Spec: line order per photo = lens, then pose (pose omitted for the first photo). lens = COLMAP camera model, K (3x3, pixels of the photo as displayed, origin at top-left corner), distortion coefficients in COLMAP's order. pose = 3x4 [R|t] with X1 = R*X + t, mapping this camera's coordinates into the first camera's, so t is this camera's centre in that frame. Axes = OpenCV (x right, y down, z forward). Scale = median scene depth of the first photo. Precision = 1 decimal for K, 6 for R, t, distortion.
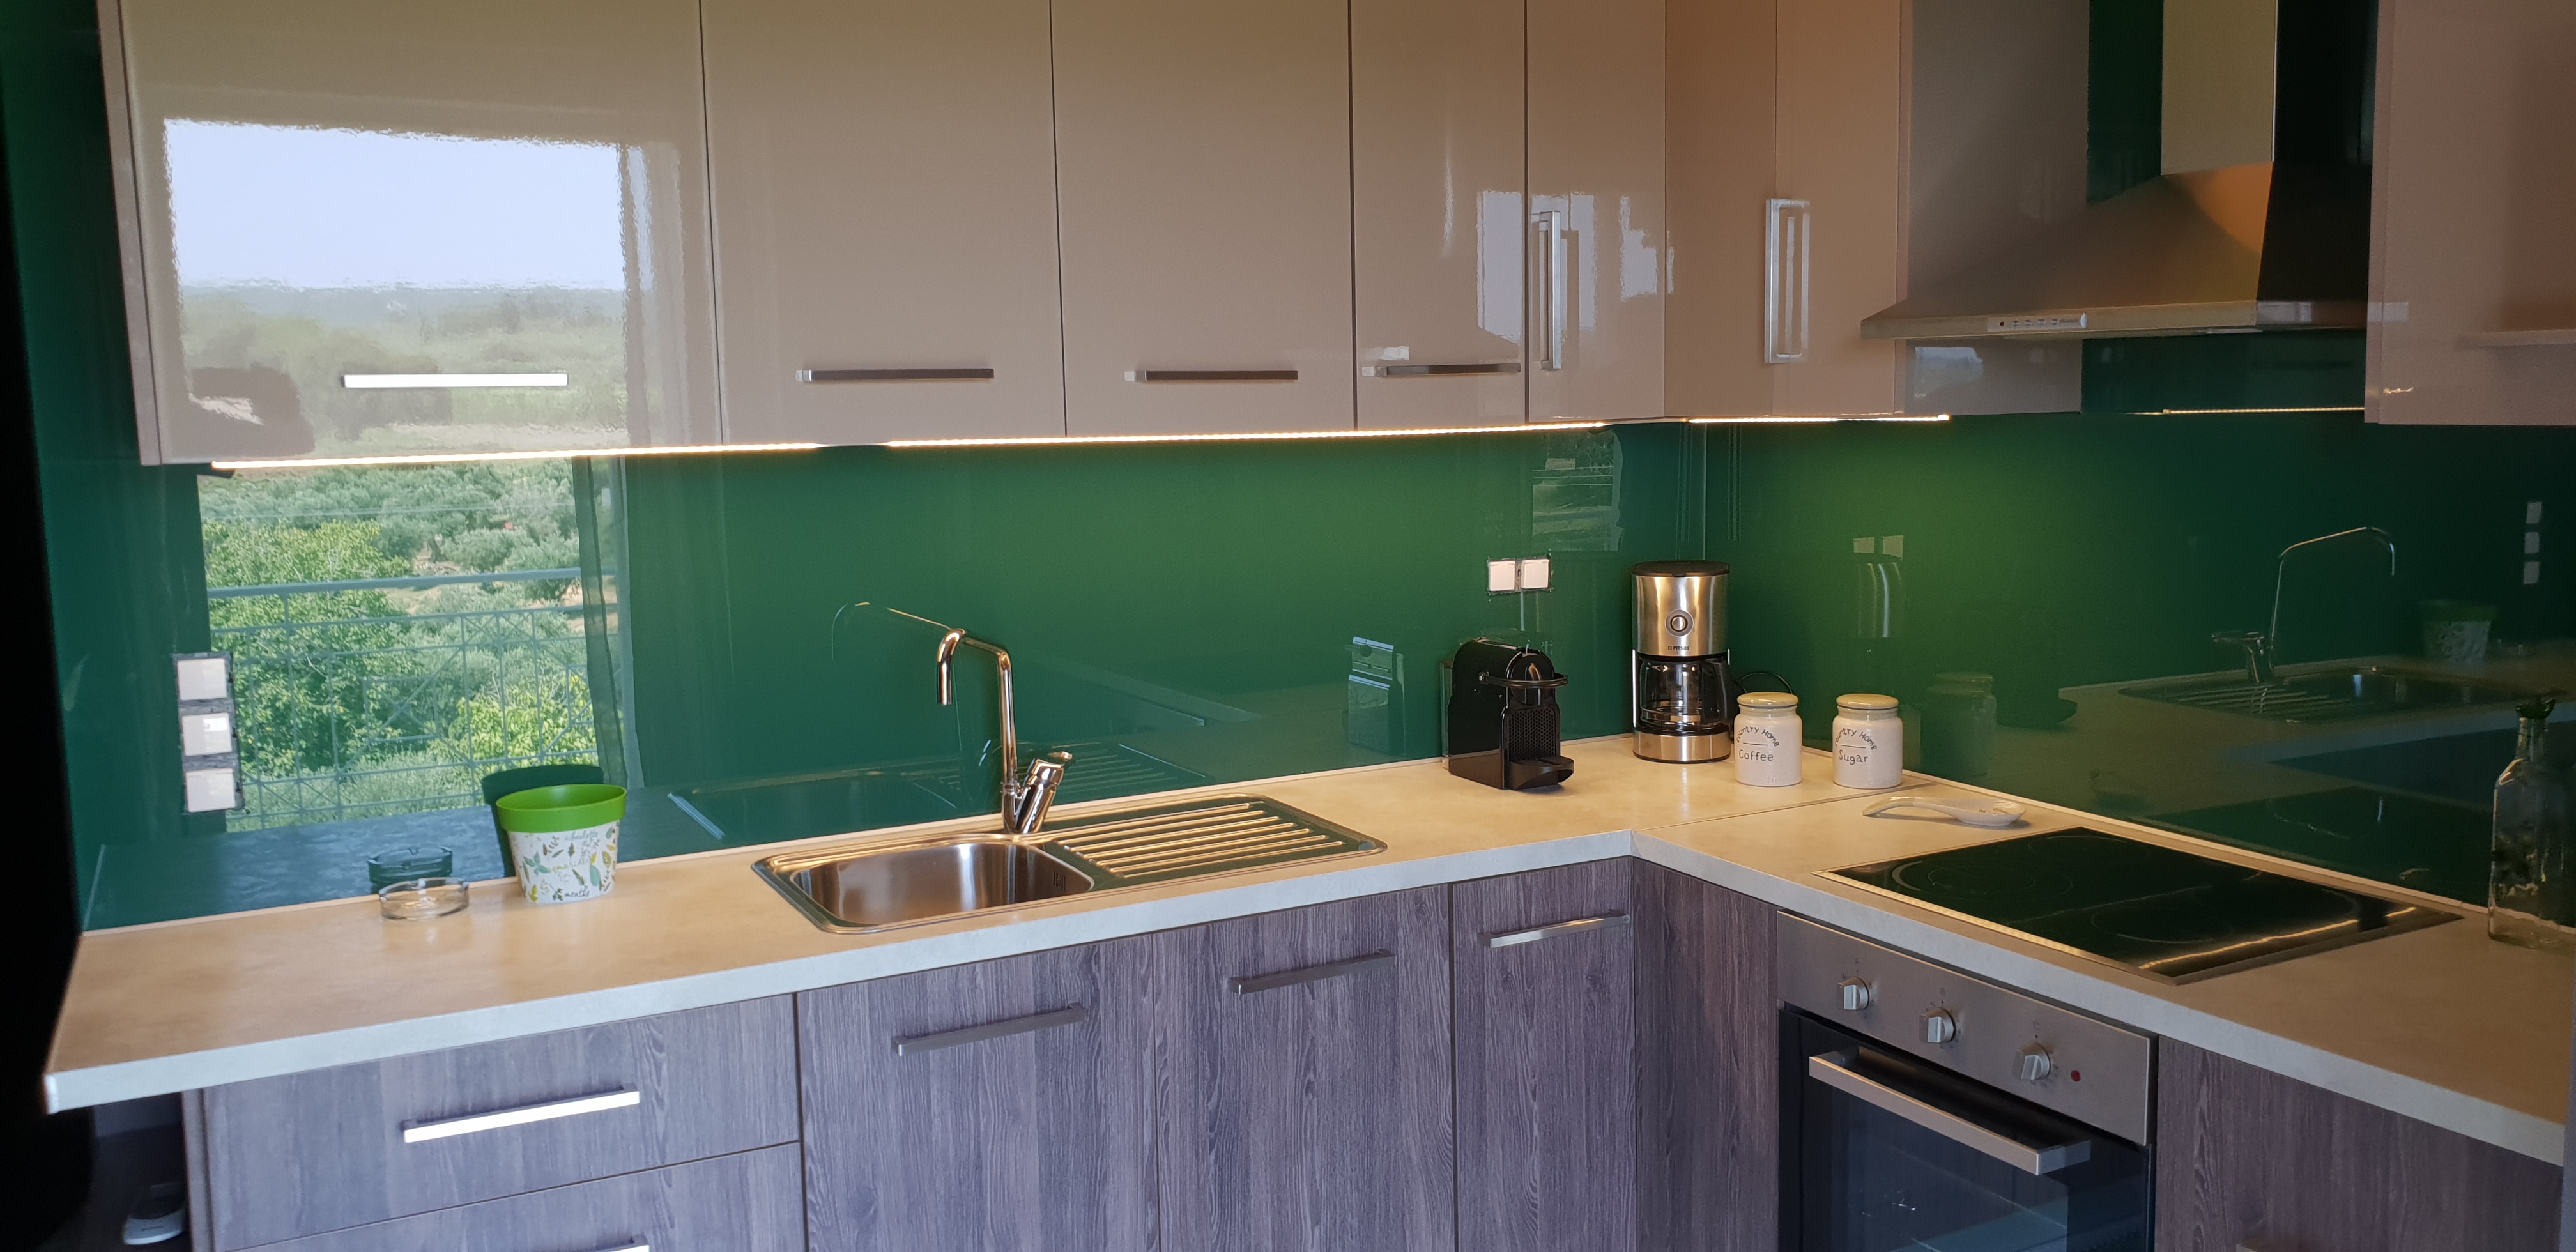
lens RADIAL K [[1997.0, 0, 1290.4], [0, 1997.0, 563.1], [0, 0, 1]] dist [0.042409, -0.009150]
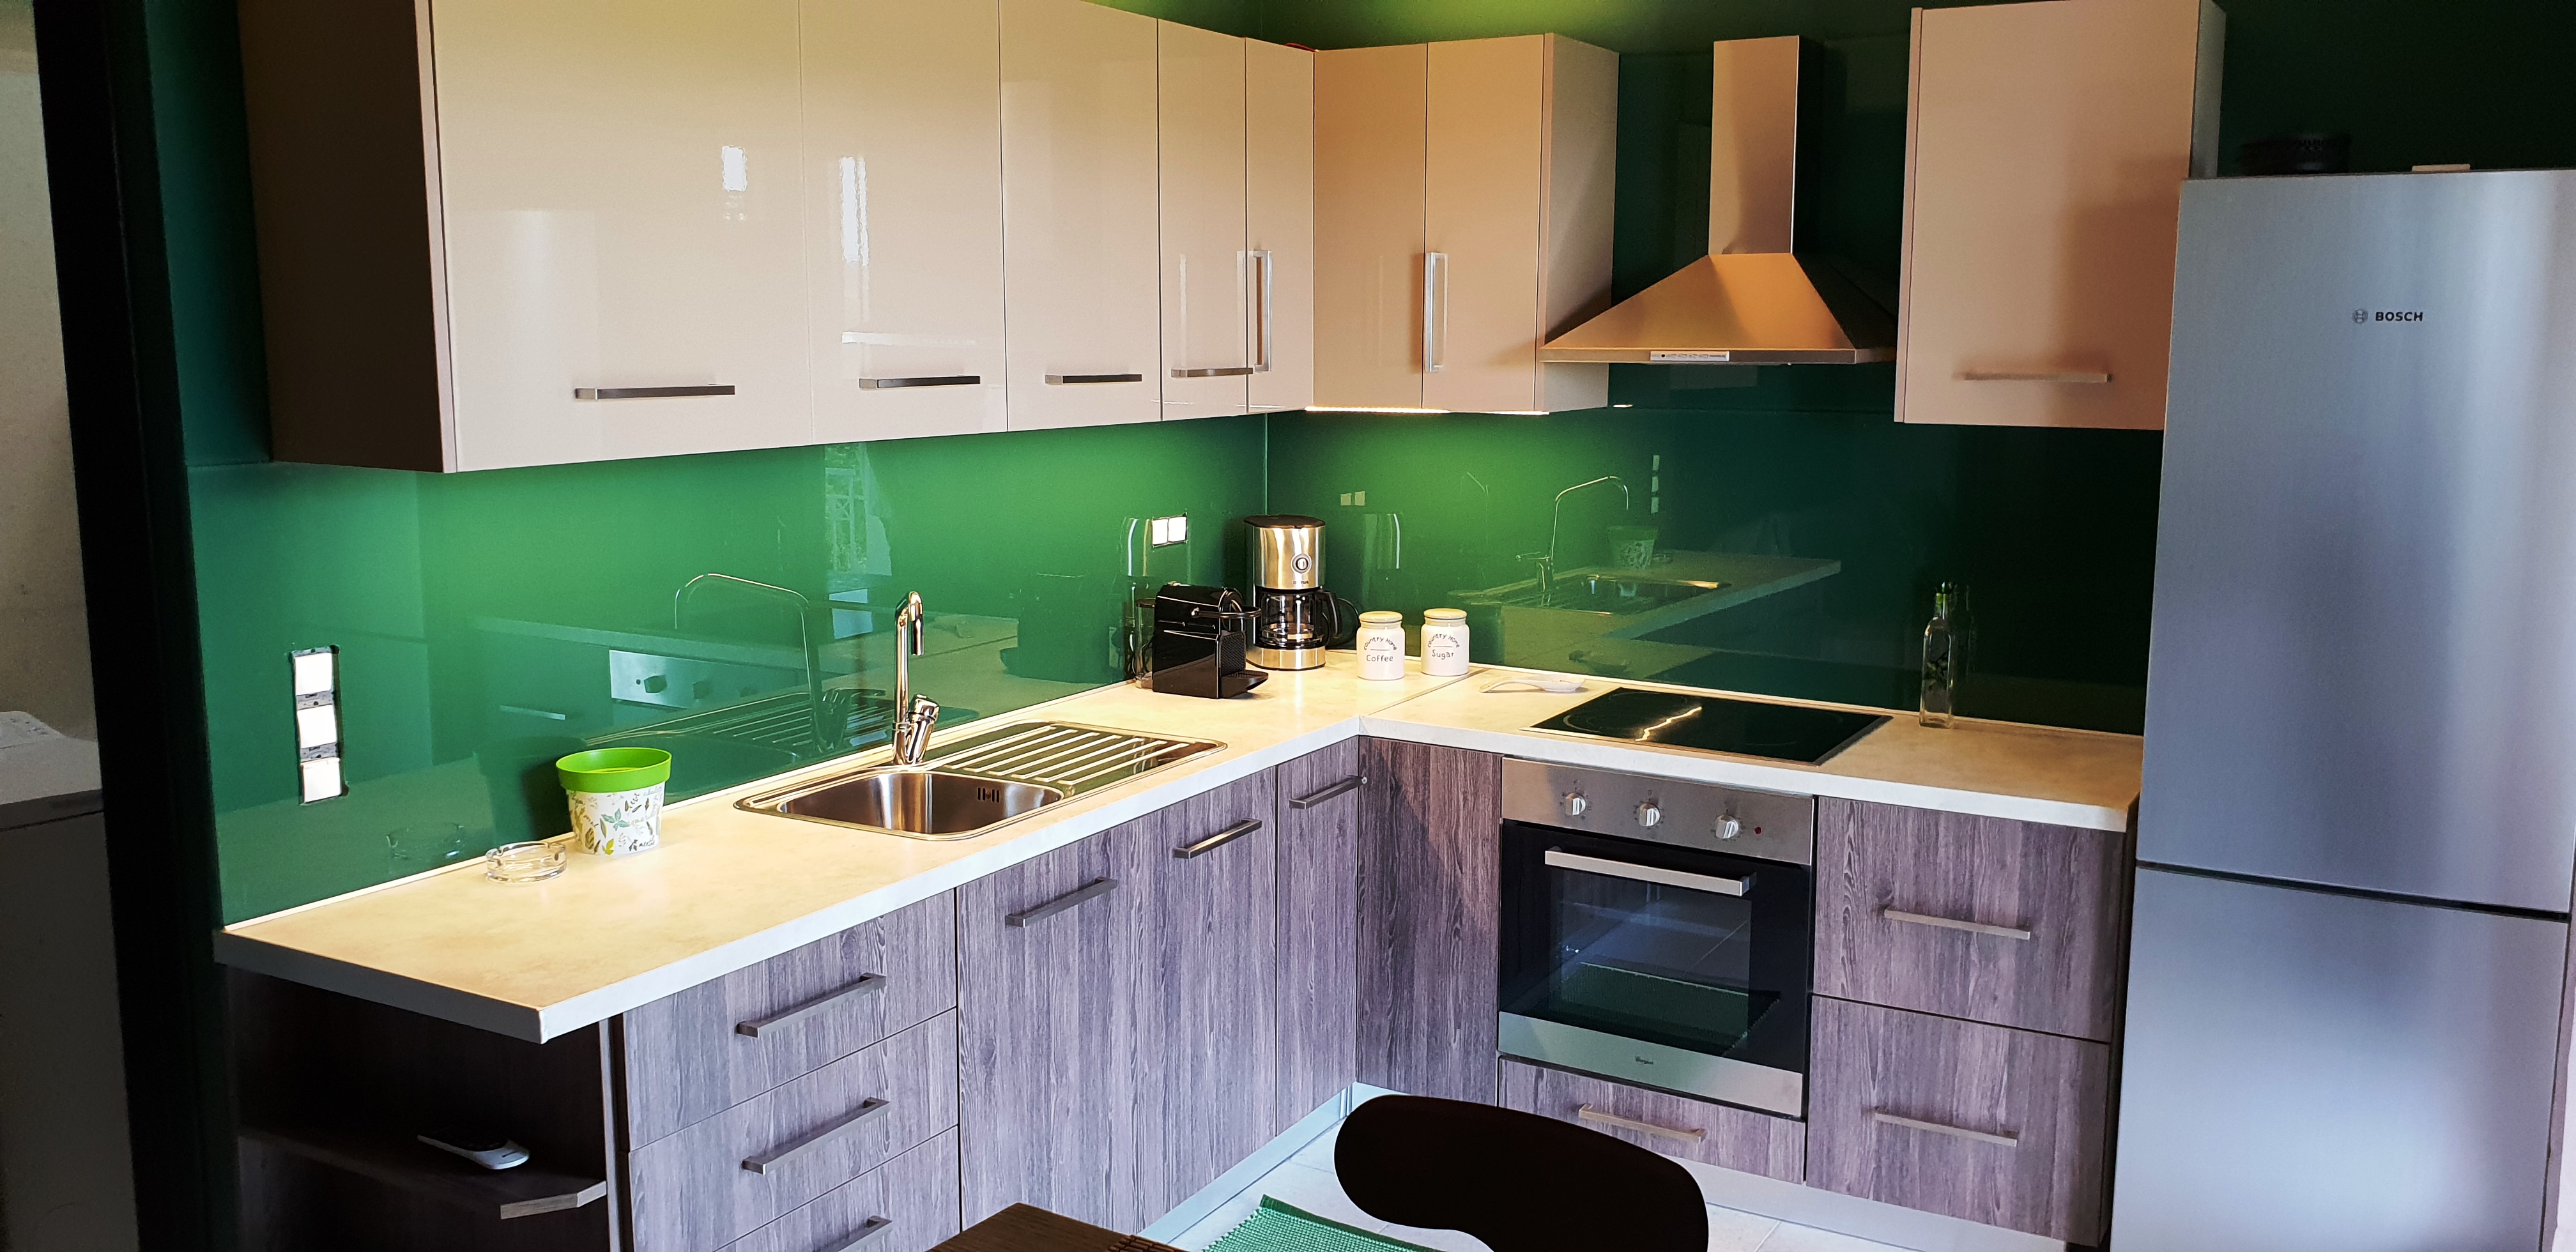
lens RADIAL K [[1935.9, 0, 1283.9], [0, 1935.9, 576.0], [0, 0, 1]] dist [0.075563, -0.001789]
pose [[0.863192, -0.046331, 0.502745, -0.571673], [0.028988, 0.998686, 0.042263, -0.019587], [-0.504043, -0.021907, 0.863401, -0.115098]]
